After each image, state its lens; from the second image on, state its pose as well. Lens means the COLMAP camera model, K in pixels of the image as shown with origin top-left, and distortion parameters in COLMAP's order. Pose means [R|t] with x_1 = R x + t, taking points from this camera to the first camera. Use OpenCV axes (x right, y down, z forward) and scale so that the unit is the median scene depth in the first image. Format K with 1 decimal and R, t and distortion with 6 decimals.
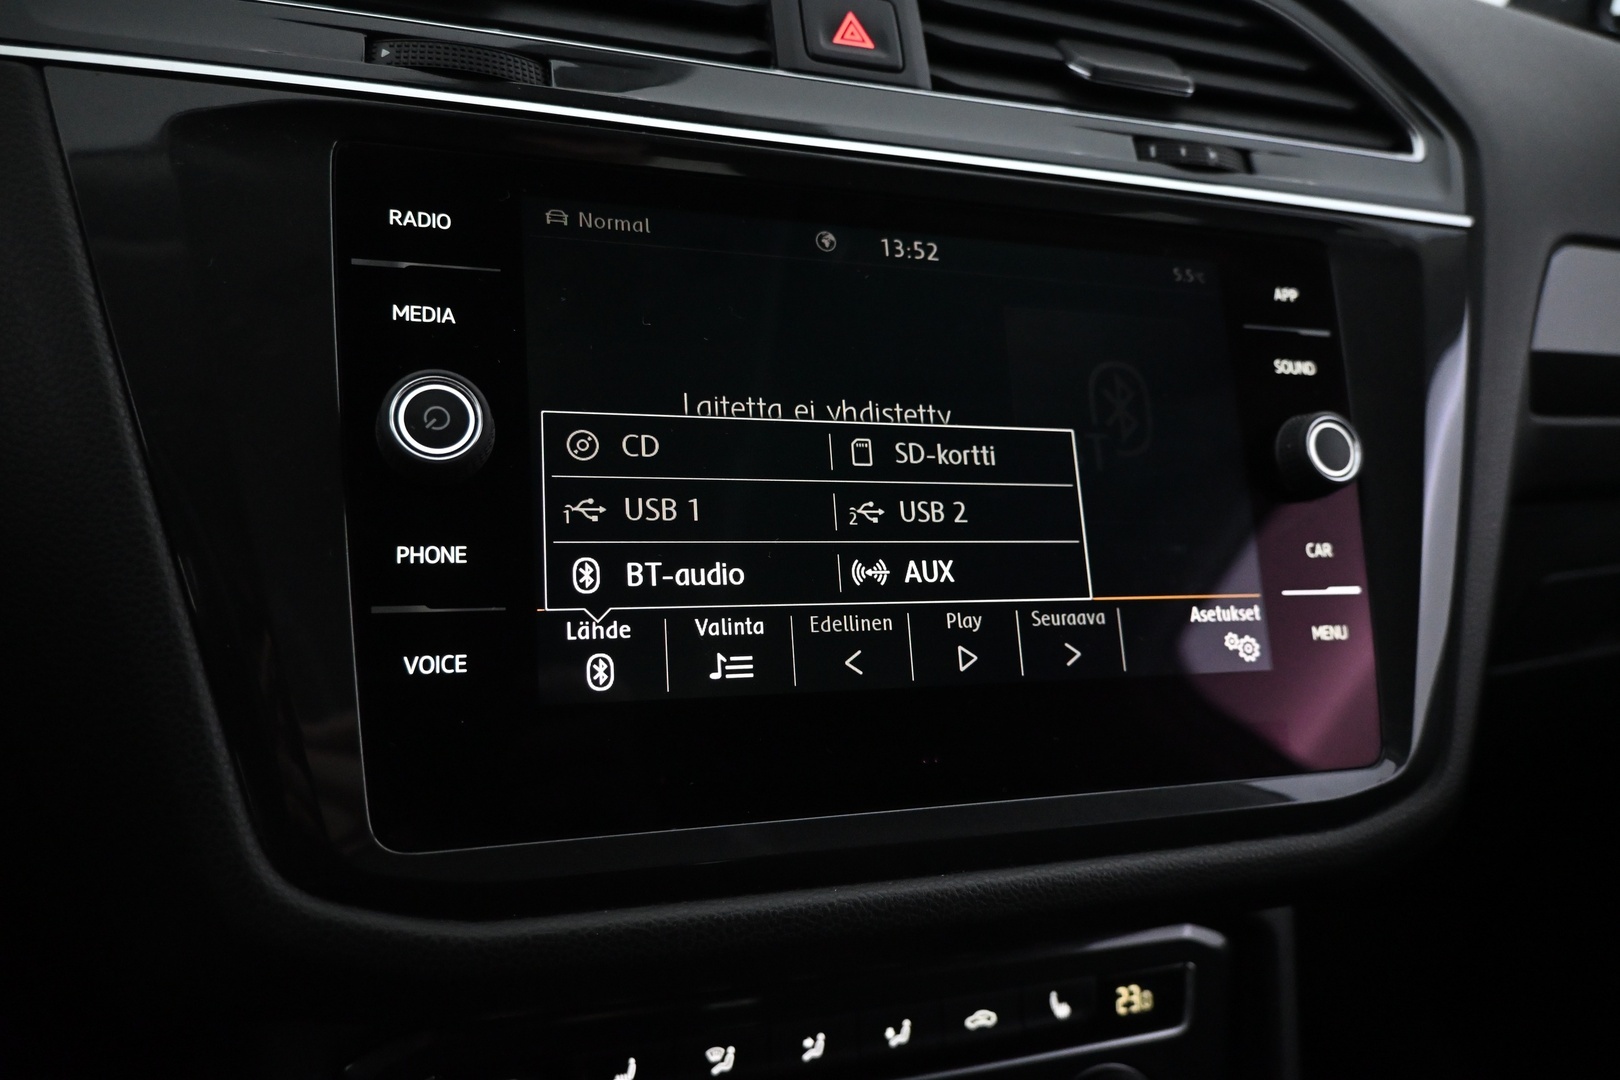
lens RADIAL K [[1105.7, 0, 812.9], [0, 1105.7, 540.5], [0, 0, 1]] dist [-0.003466, -0.000390]
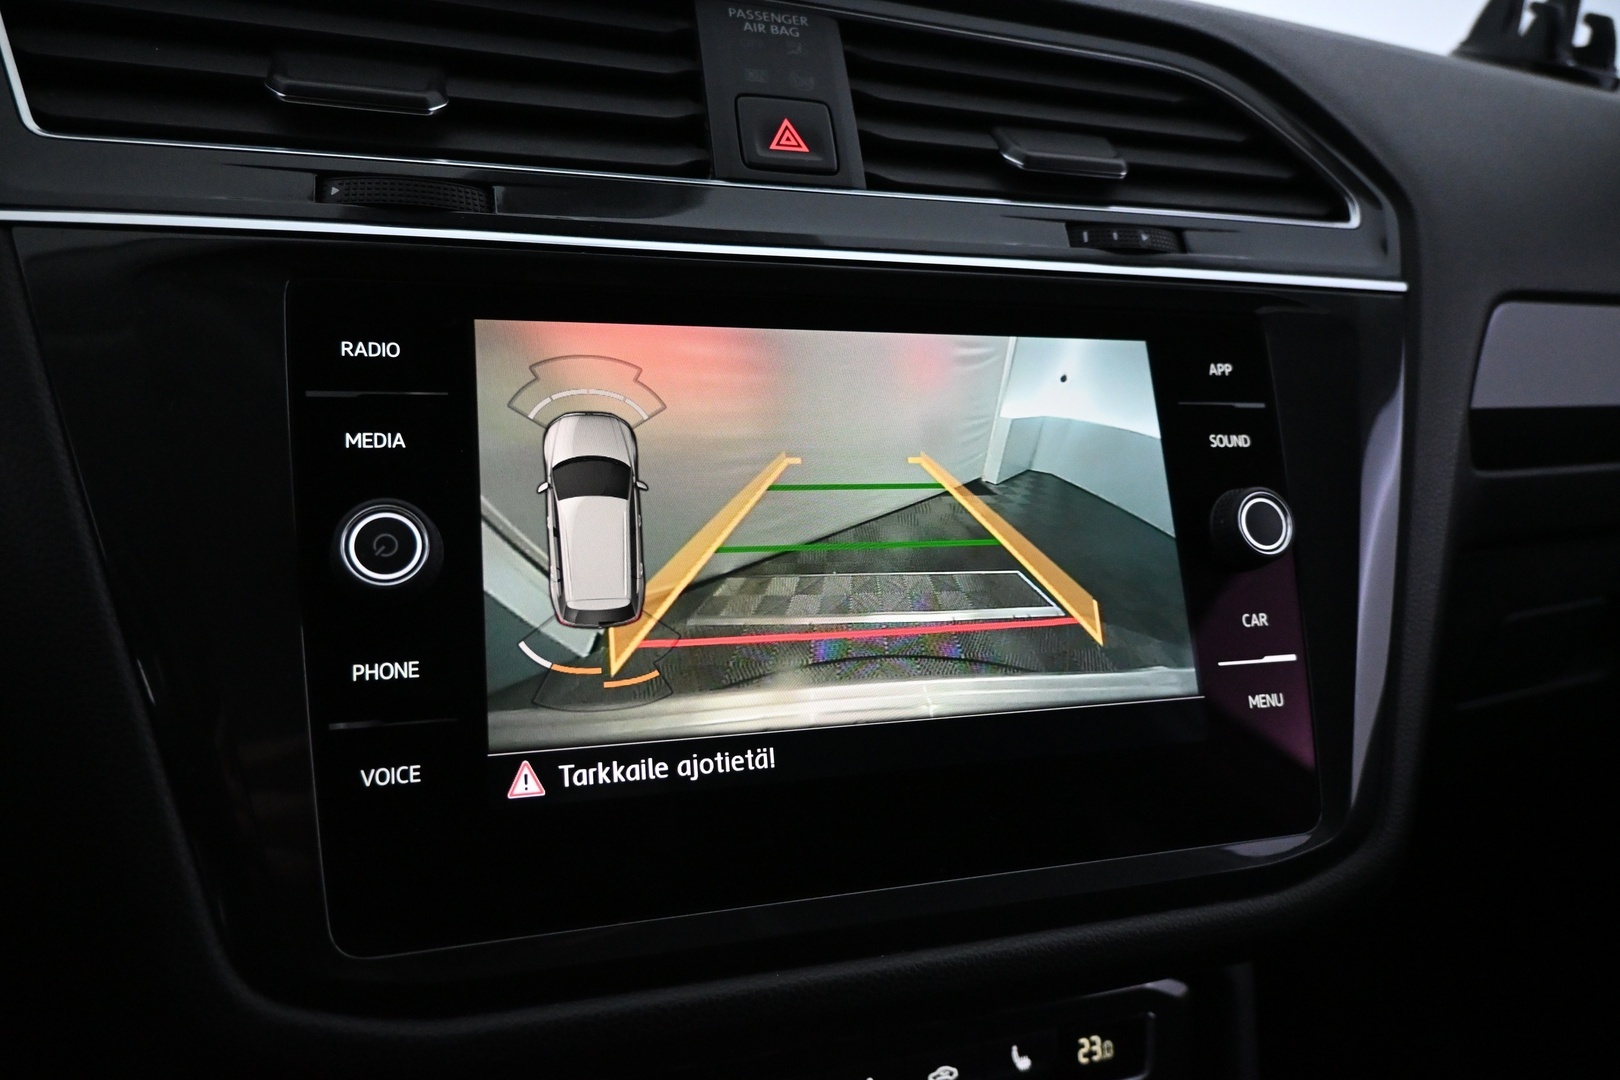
lens RADIAL K [[1105.7, 0, 815.0], [0, 1105.7, 540.0], [0, 0, 1]] dist [-0.003466, -0.000390]
pose [[0.999490, -0.025376, -0.019407, 0.074493], [0.025418, 0.999675, 0.001902, -0.085063], [0.019352, -0.002394, 0.999810, -0.044785]]
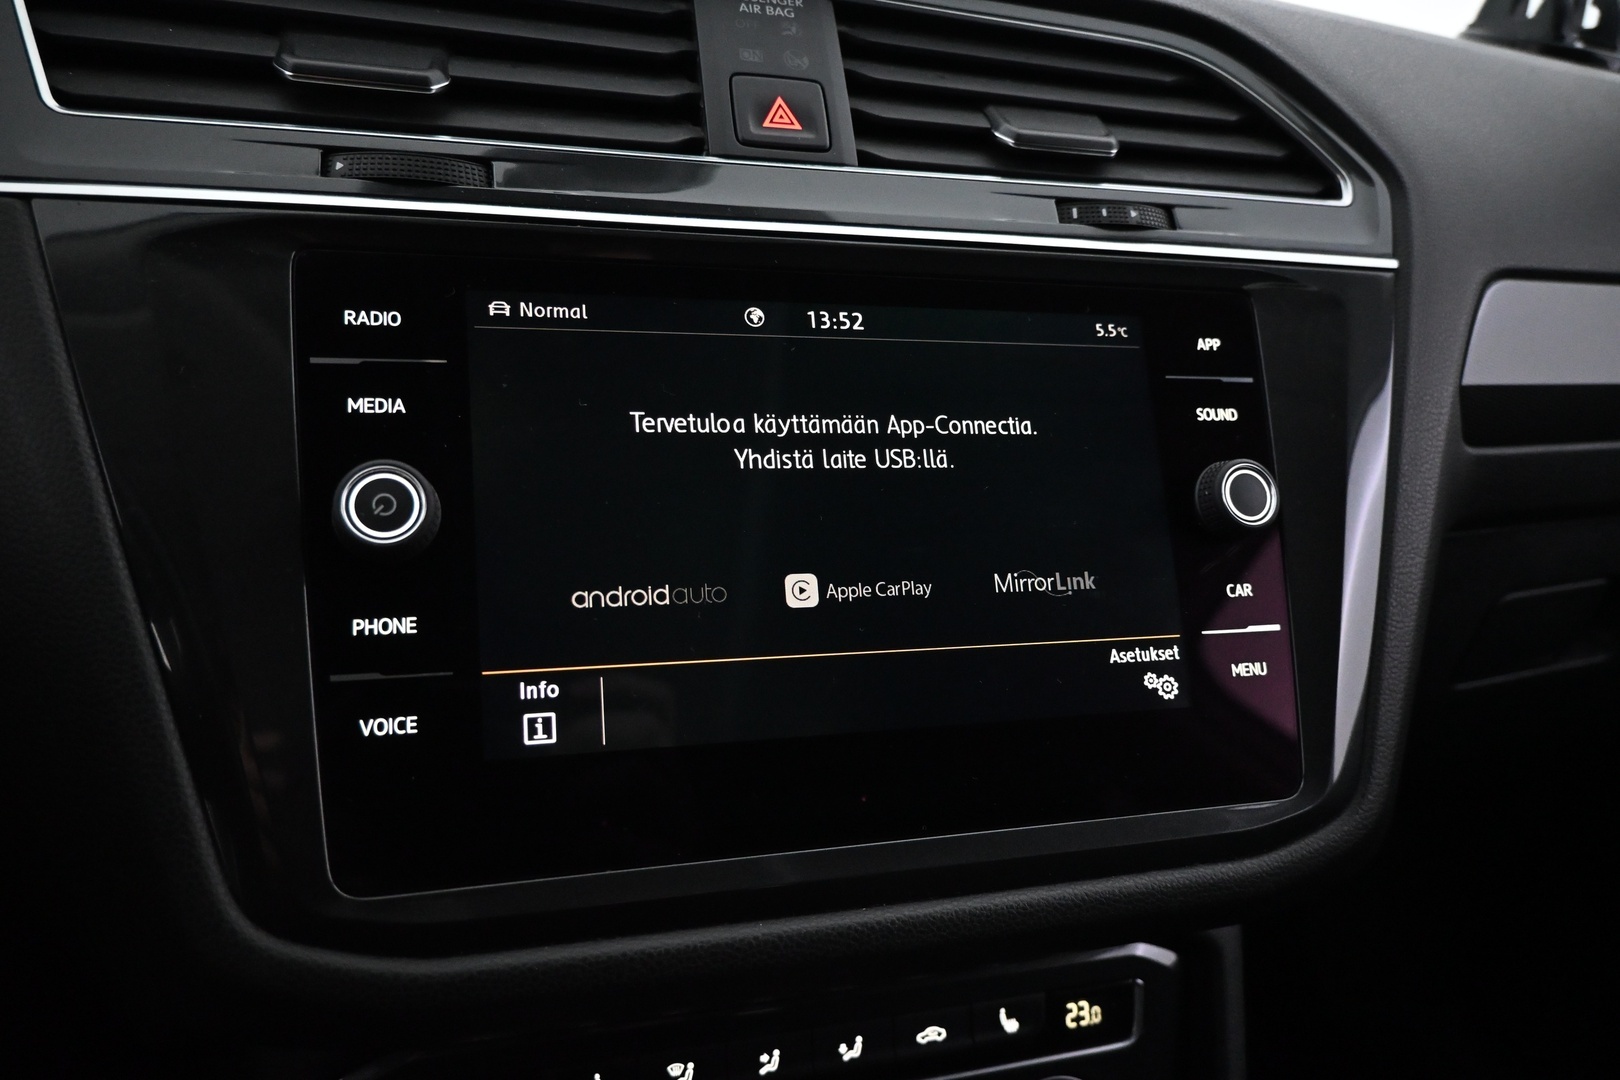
lens RADIAL K [[1105.7, 0, 814.0], [0, 1105.7, 540.6], [0, 0, 1]] dist [-0.003466, -0.000390]
pose [[0.998926, -0.020177, -0.041718, 0.107532], [0.020443, 0.999773, 0.005944, -0.057360], [0.041588, -0.006790, 0.999112, -0.070985]]
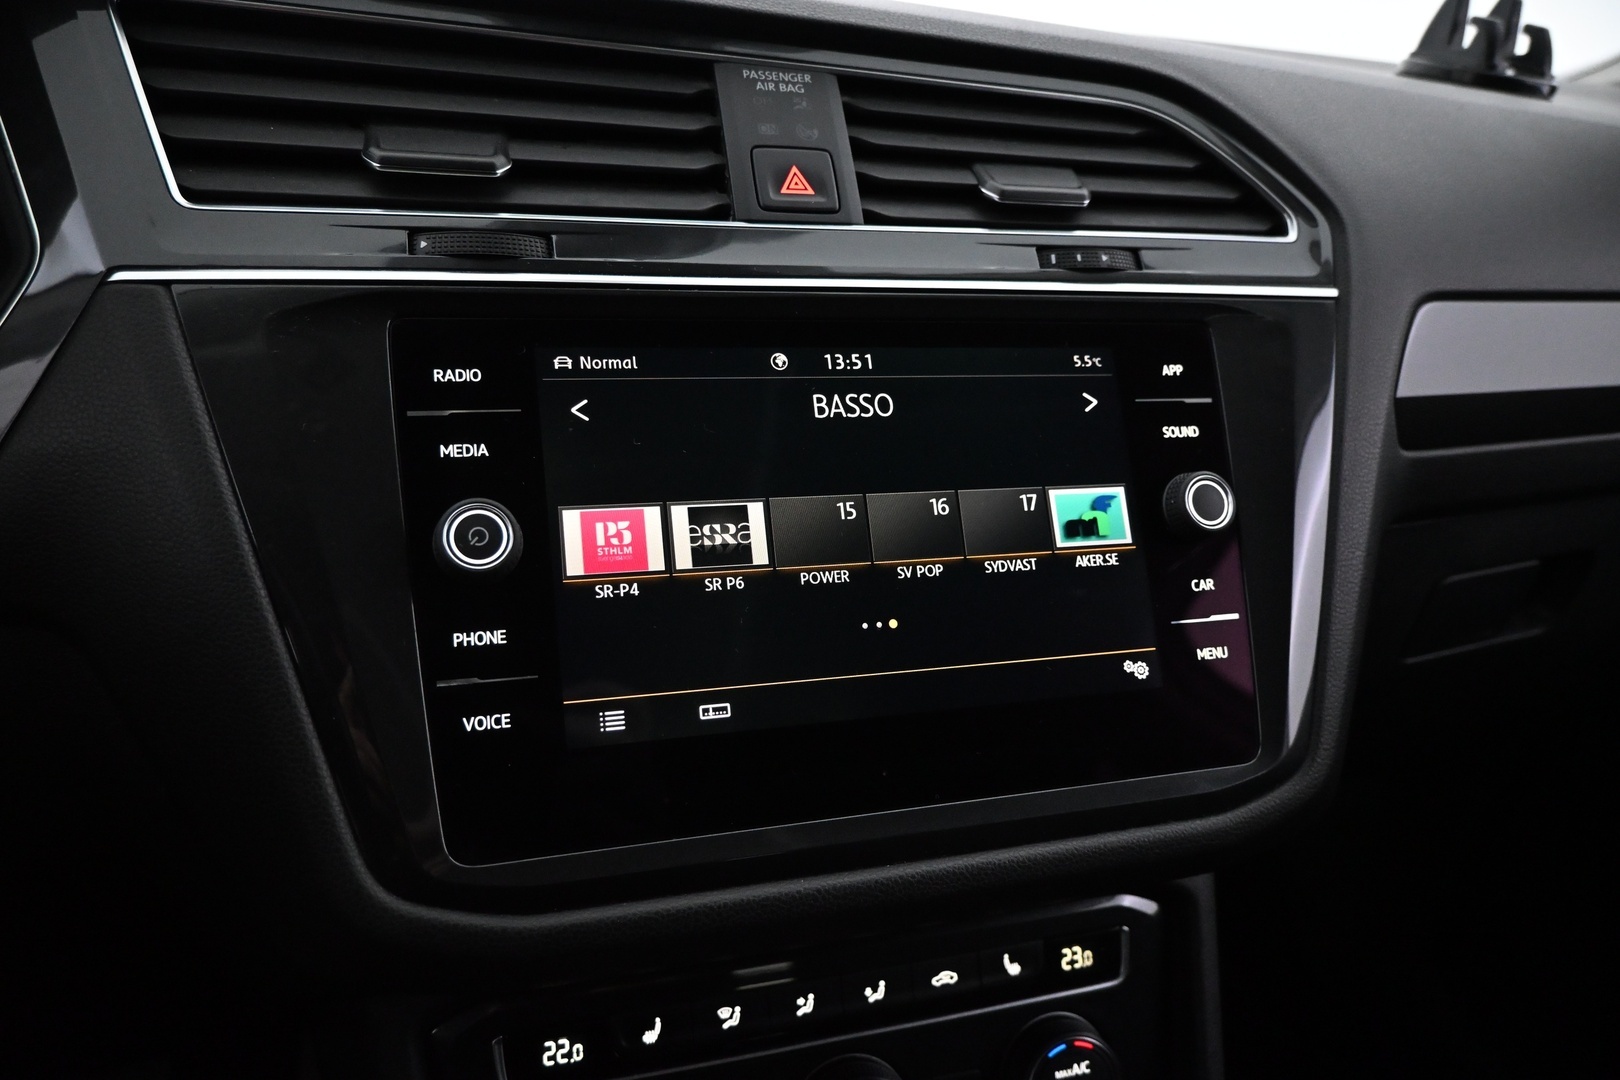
lens RADIAL K [[1105.7, 0, 817.1], [0, 1105.7, 538.2], [0, 0, 1]] dist [-0.003466, -0.000390]
pose [[0.998557, -0.044801, -0.029616, 0.080275], [0.045345, 0.998810, 0.017951, -0.090186], [0.028776, -0.019268, 0.999400, -0.240977]]
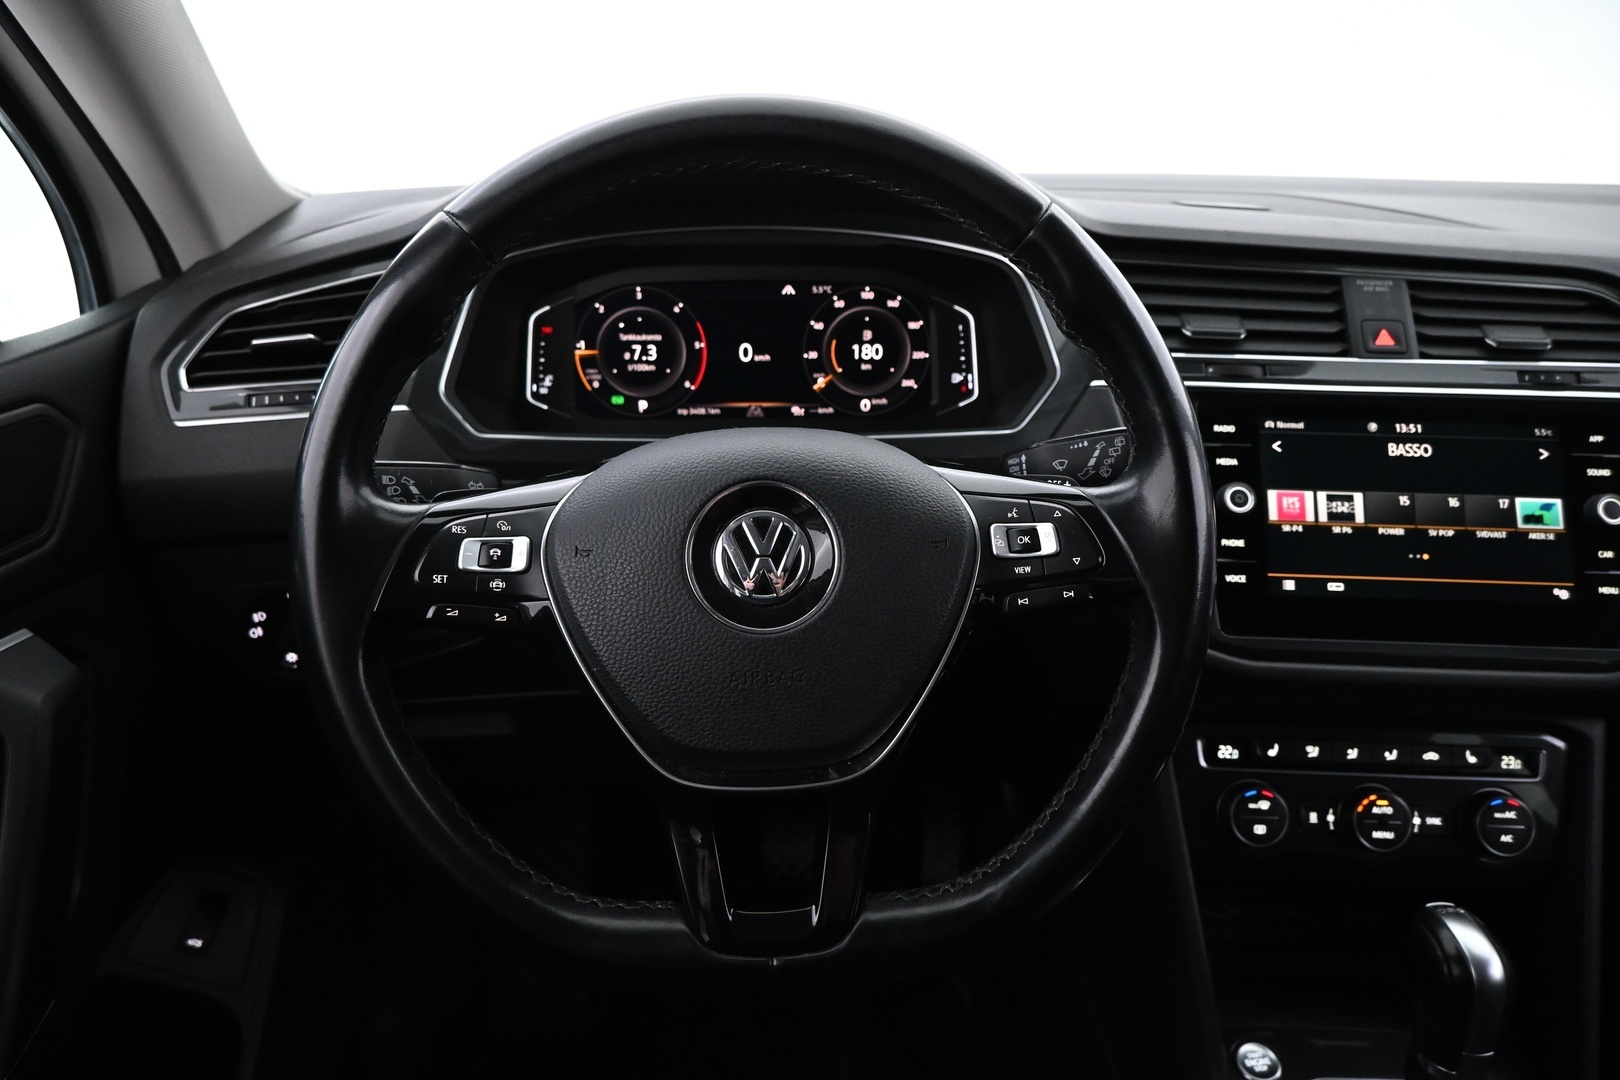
lens RADIAL K [[1105.7, 0, 814.7], [0, 1105.7, 532.2], [0, 0, 1]] dist [-0.003466, -0.000390]
pose [[0.936803, 0.027953, -0.348738, -0.295216], [-0.032920, 0.999423, -0.008323, 0.037982], [0.348304, 0.019278, 0.937183, -1.822500]]
